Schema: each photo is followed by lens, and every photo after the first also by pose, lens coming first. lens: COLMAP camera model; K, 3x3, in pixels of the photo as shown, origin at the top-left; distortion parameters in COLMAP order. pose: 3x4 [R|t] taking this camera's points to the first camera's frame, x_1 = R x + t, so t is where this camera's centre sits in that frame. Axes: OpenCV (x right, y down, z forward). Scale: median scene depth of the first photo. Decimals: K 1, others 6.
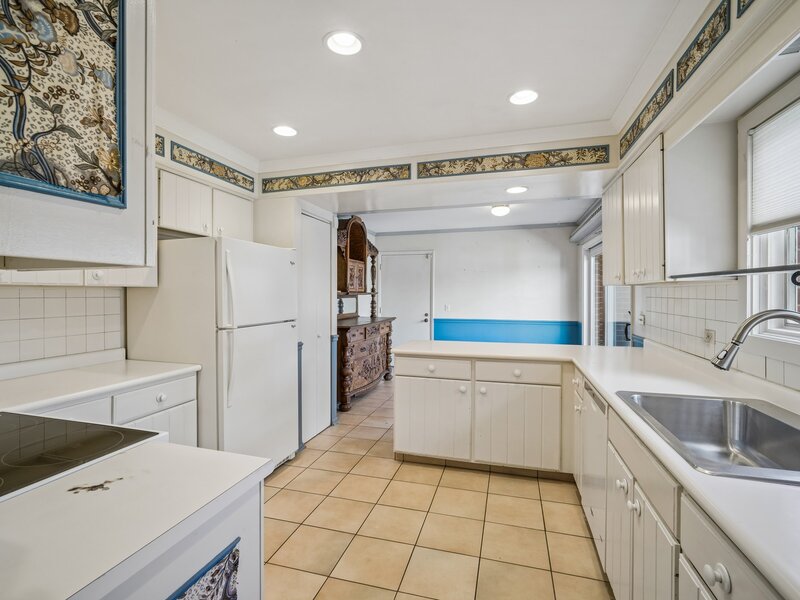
lens RADIAL K [[387.8, 0, 398.7], [0, 387.8, 297.2], [0, 0, 1]] dist [-0.005589, 0.000702]
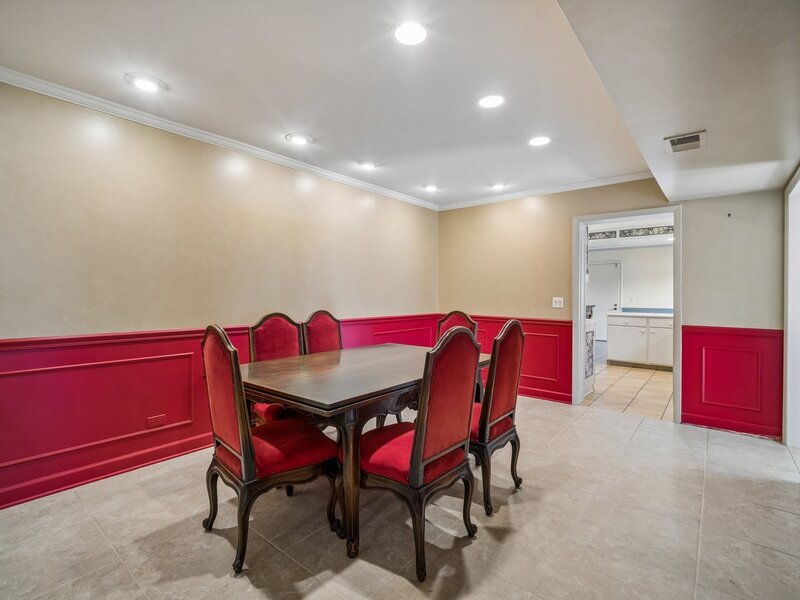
lens RADIAL K [[387.8, 0, 403.4], [0, 387.8, 296.9], [0, 0, 1]] dist [-0.005589, 0.000702]
pose [[0.921290, 0.002898, -0.388865, -0.240126], [-0.003715, 0.999992, -0.001350, 0.048224], [0.388858, 0.002688, 0.921294, -1.602472]]
